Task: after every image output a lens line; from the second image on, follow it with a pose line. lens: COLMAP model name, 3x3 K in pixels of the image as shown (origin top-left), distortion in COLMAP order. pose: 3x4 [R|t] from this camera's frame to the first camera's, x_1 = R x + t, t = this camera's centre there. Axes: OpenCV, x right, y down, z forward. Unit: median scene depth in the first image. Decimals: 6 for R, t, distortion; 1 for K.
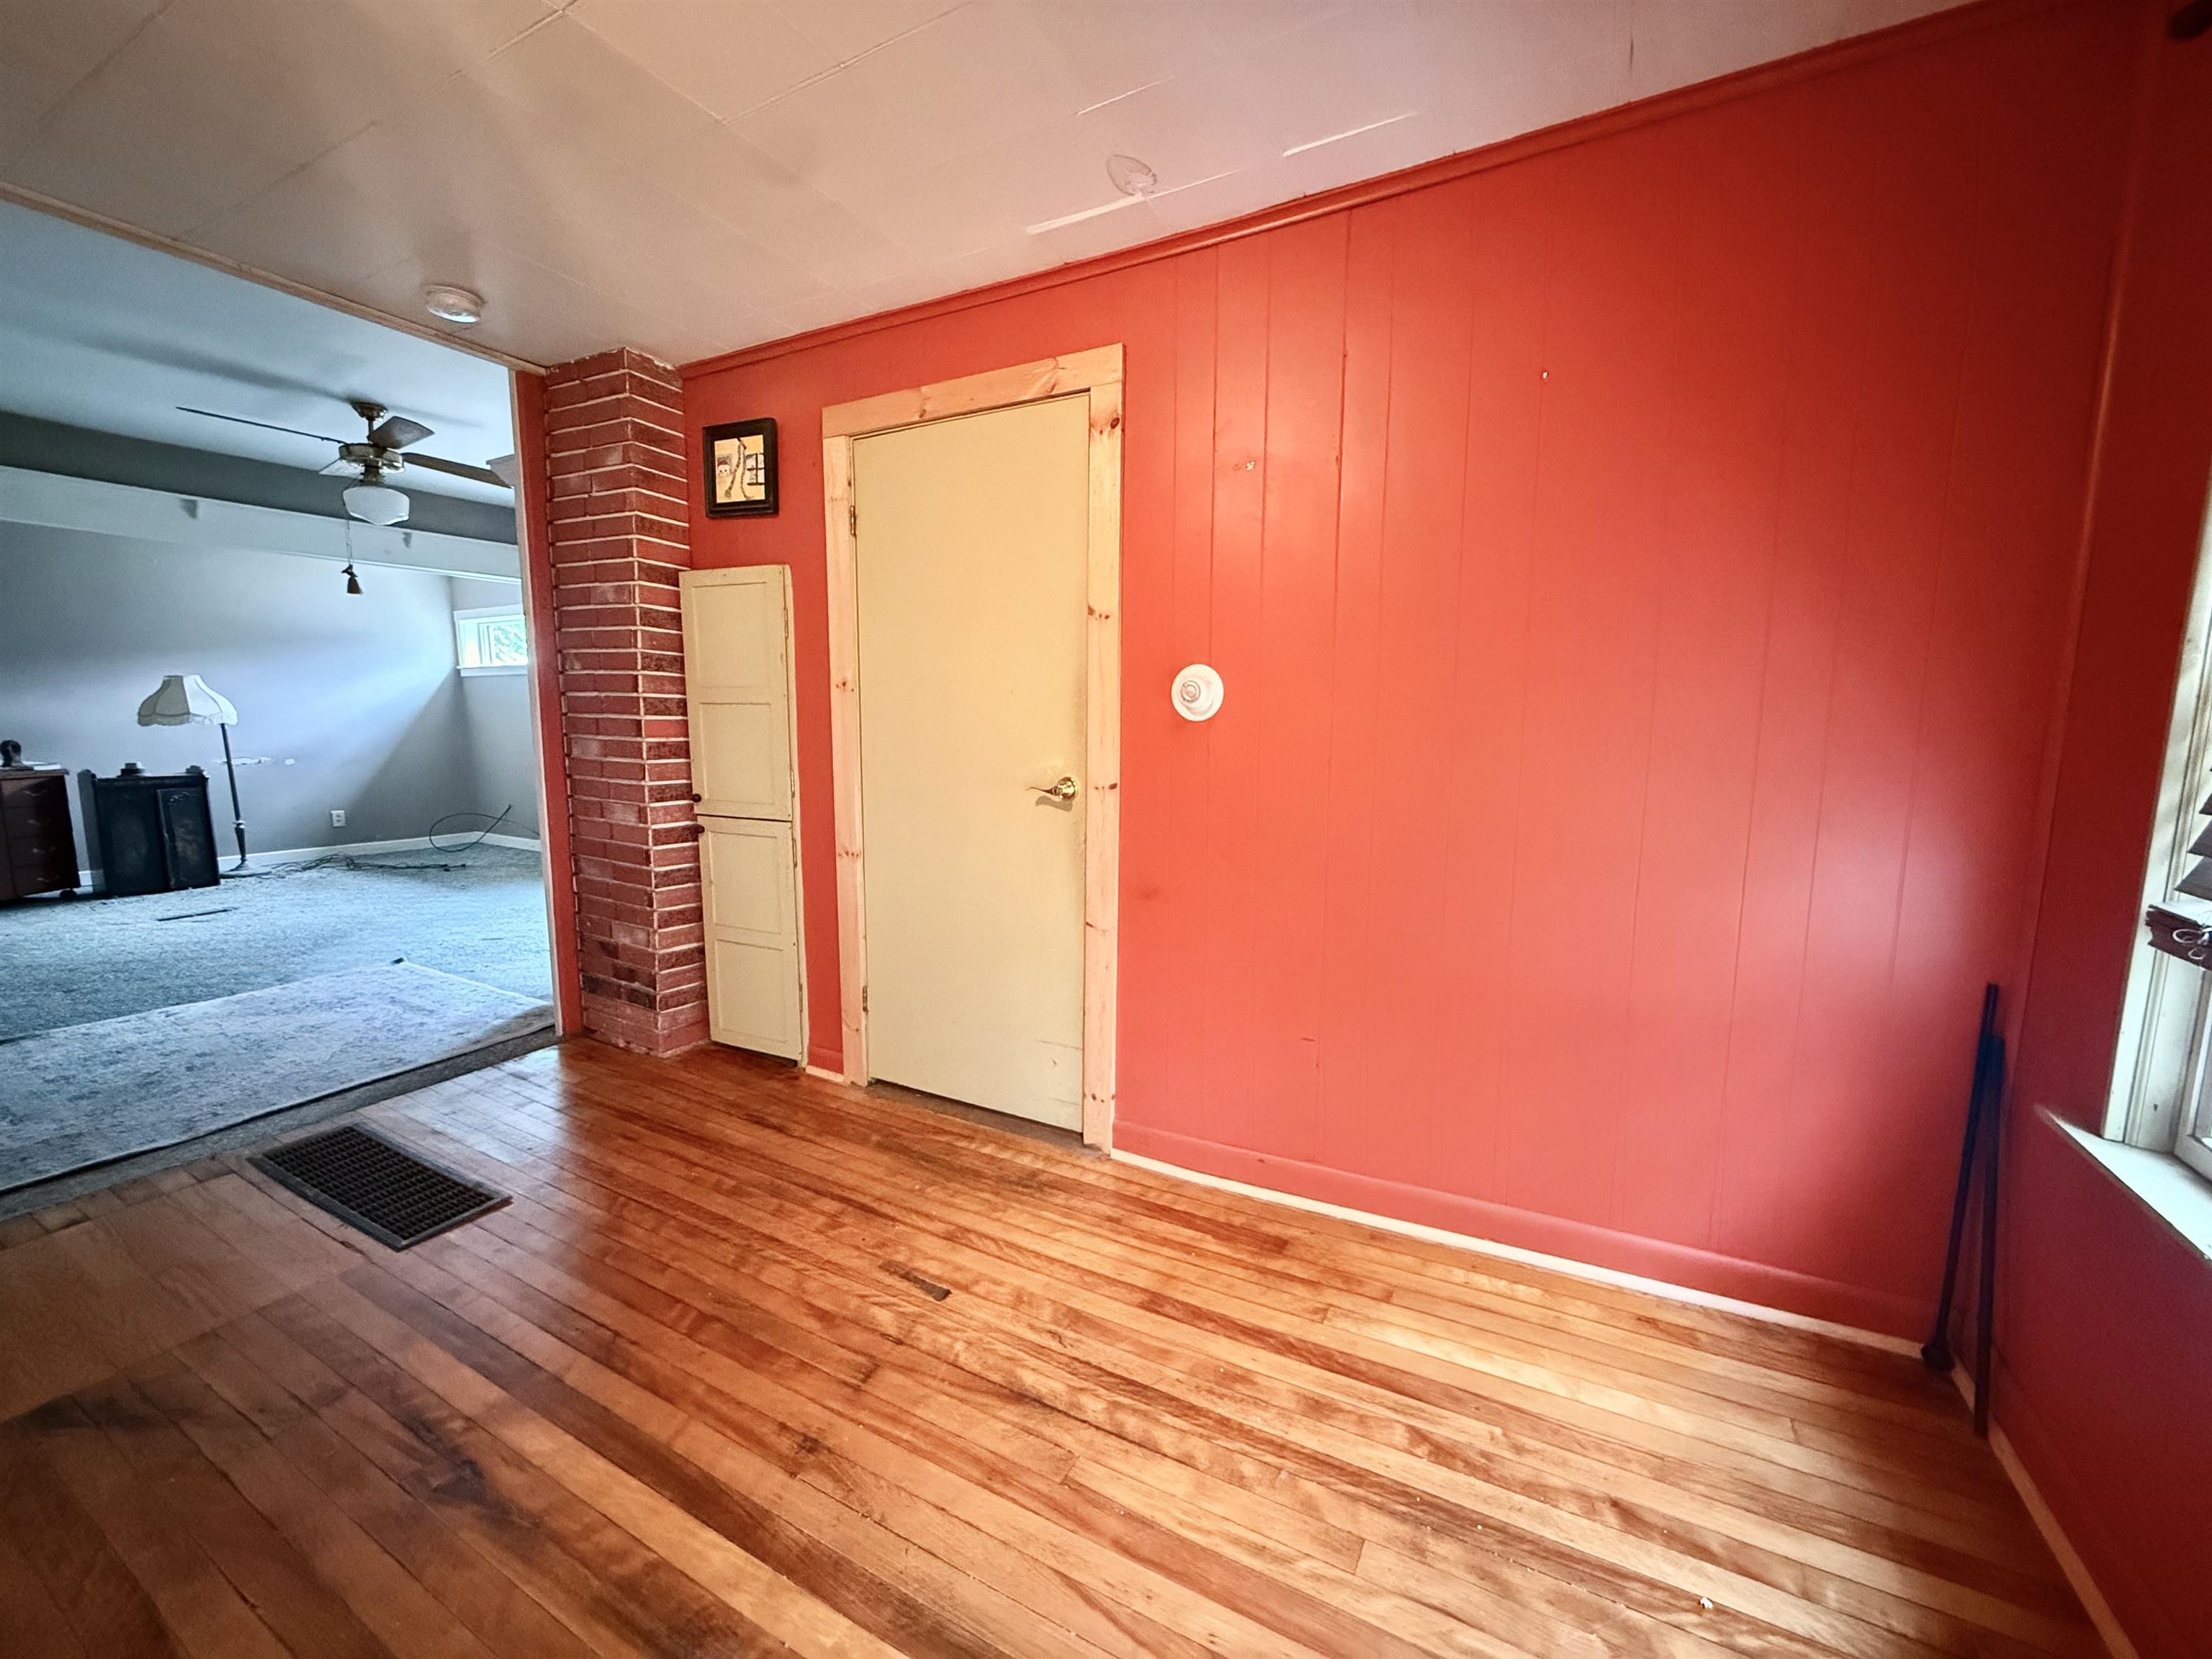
lens RADIAL K [[881.3, 0, 1103.5], [0, 881.3, 832.0], [0, 0, 1]] dist [-0.000851, 0.000090]
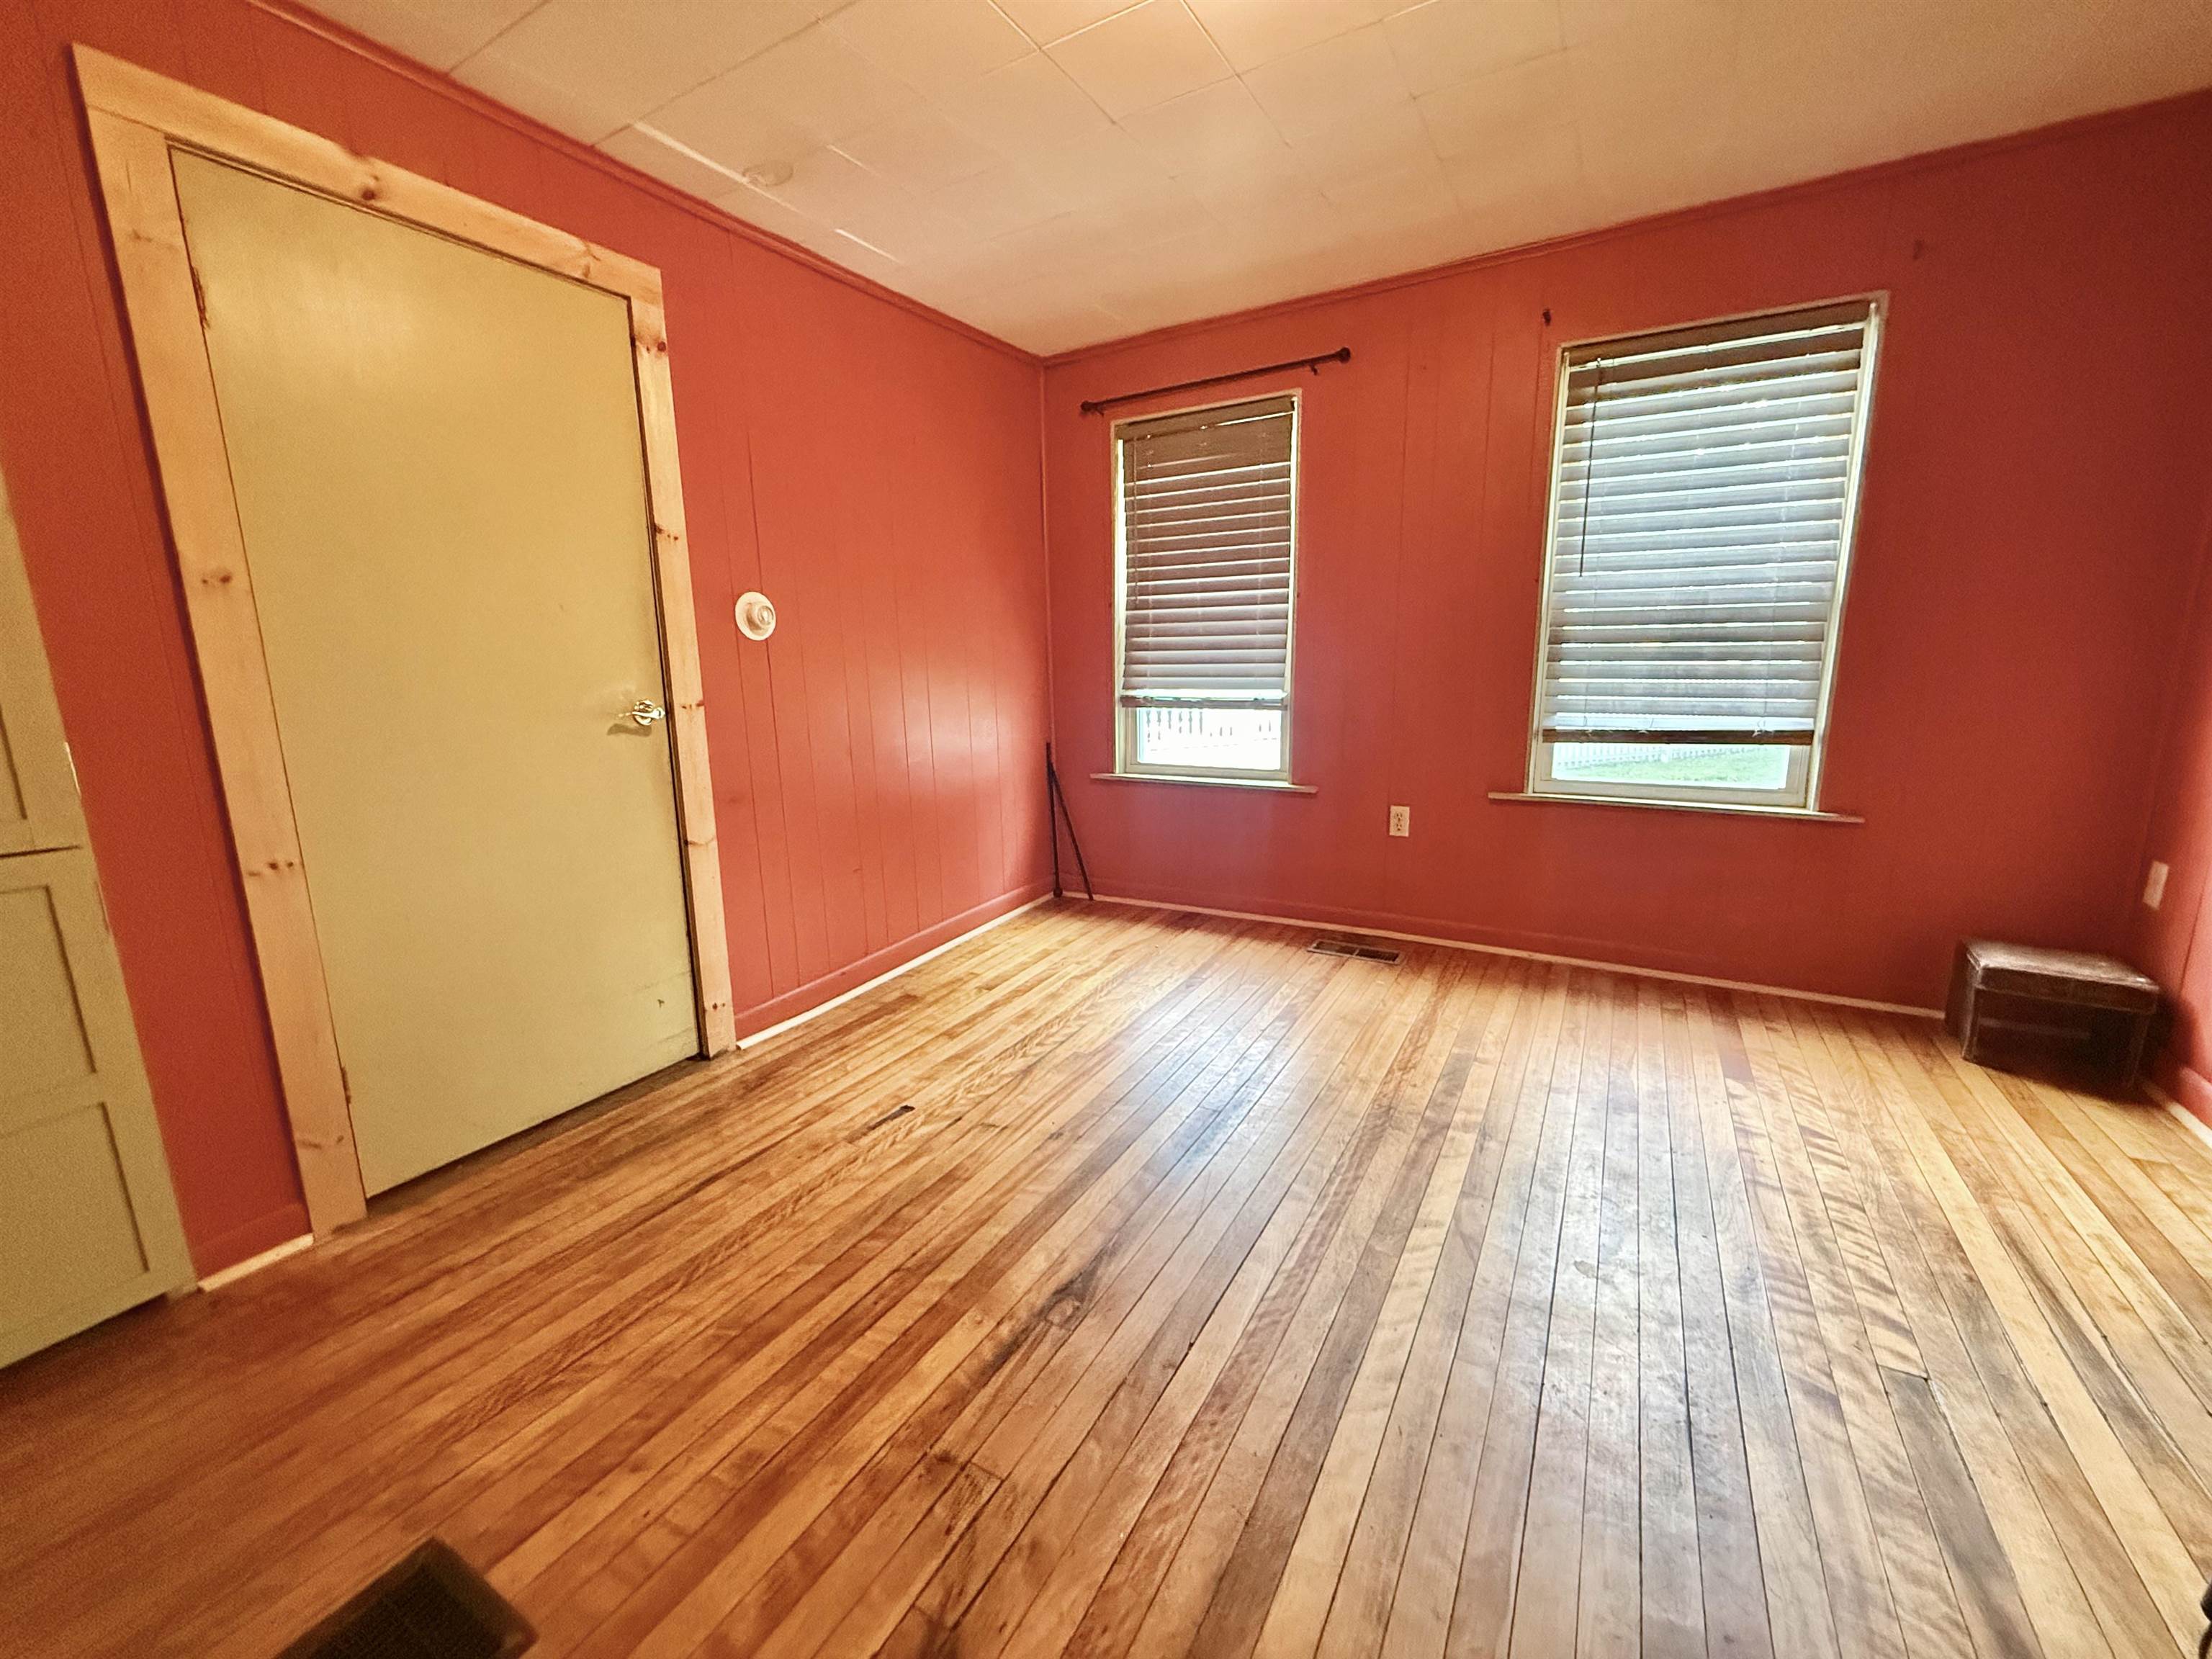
lens RADIAL K [[881.3, 0, 1101.0], [0, 881.3, 831.3], [0, 0, 1]] dist [-0.000851, 0.000090]
pose [[0.028059, -0.203709, 0.978629, -0.942563], [0.149113, 0.968914, 0.197411, -0.036701], [-0.988422, 0.140388, 0.057562, 0.442200]]
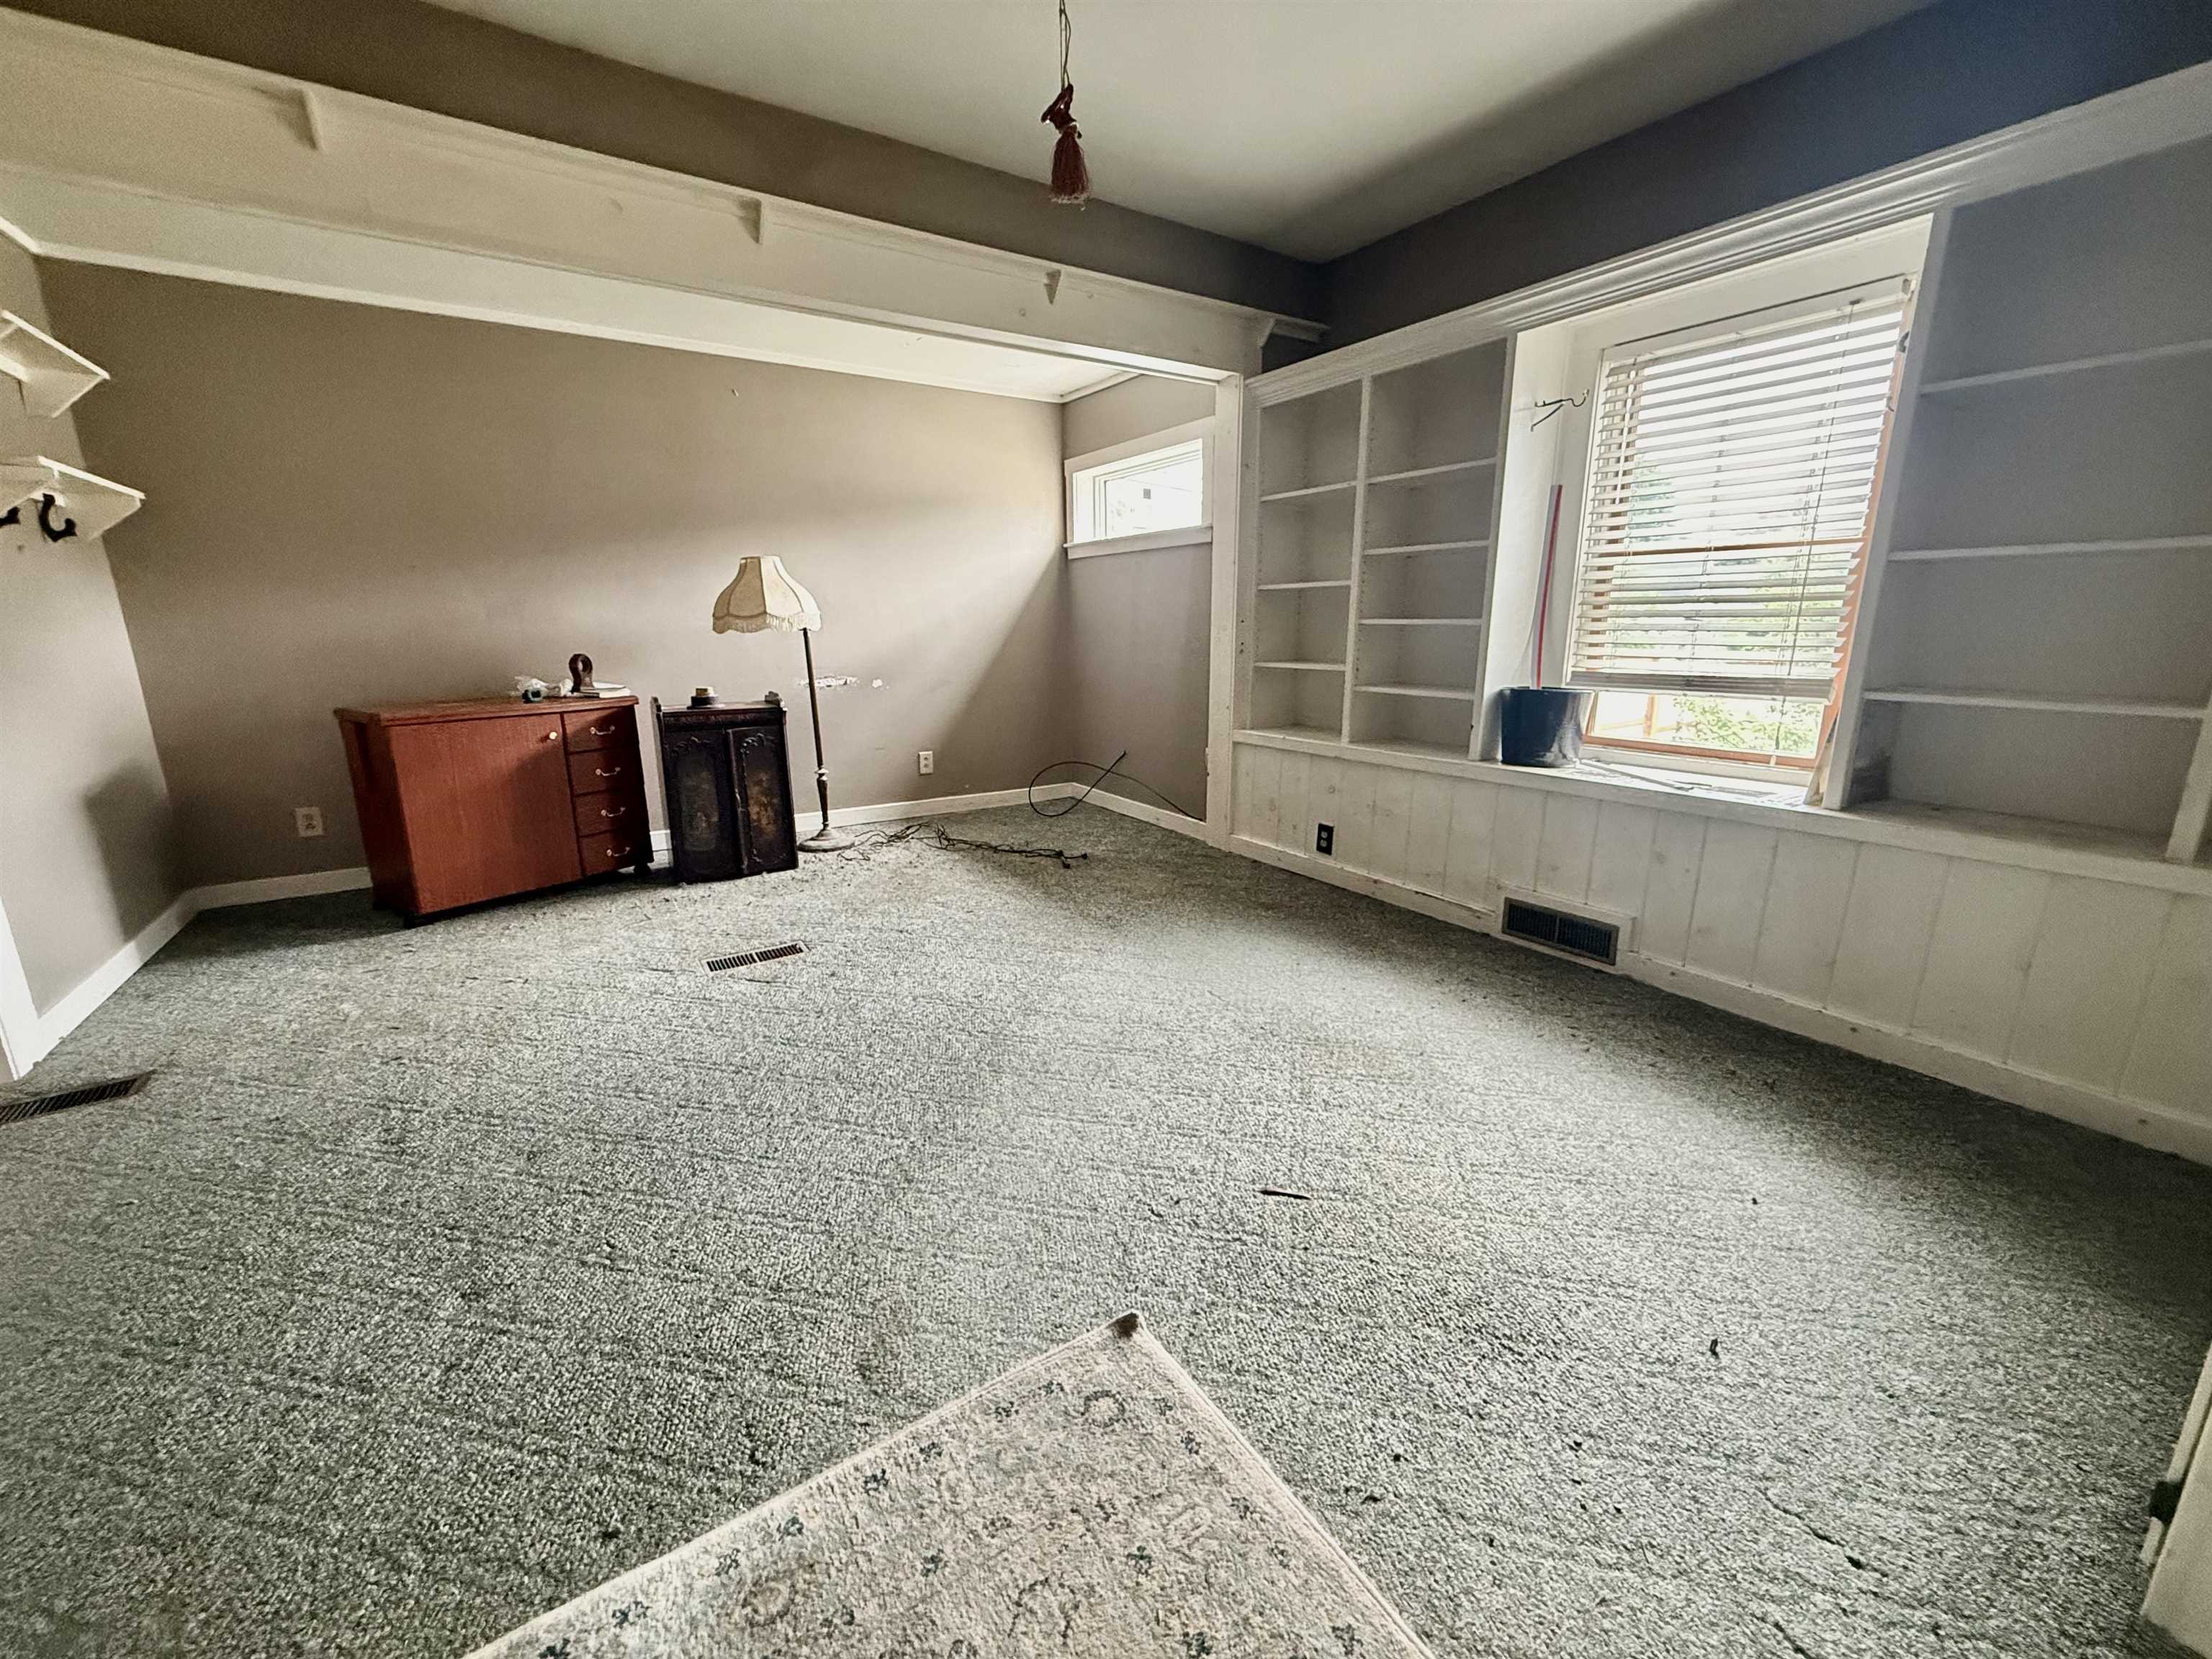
lens RADIAL K [[881.3, 0, 1102.1], [0, 881.3, 829.2], [0, 0, 1]] dist [-0.000851, 0.000090]
pose [[0.882620, 0.096740, -0.460026, -1.092215], [-0.049174, 0.992227, 0.114310, -0.136705], [0.467509, -0.078271, 0.880517, 1.154357]]
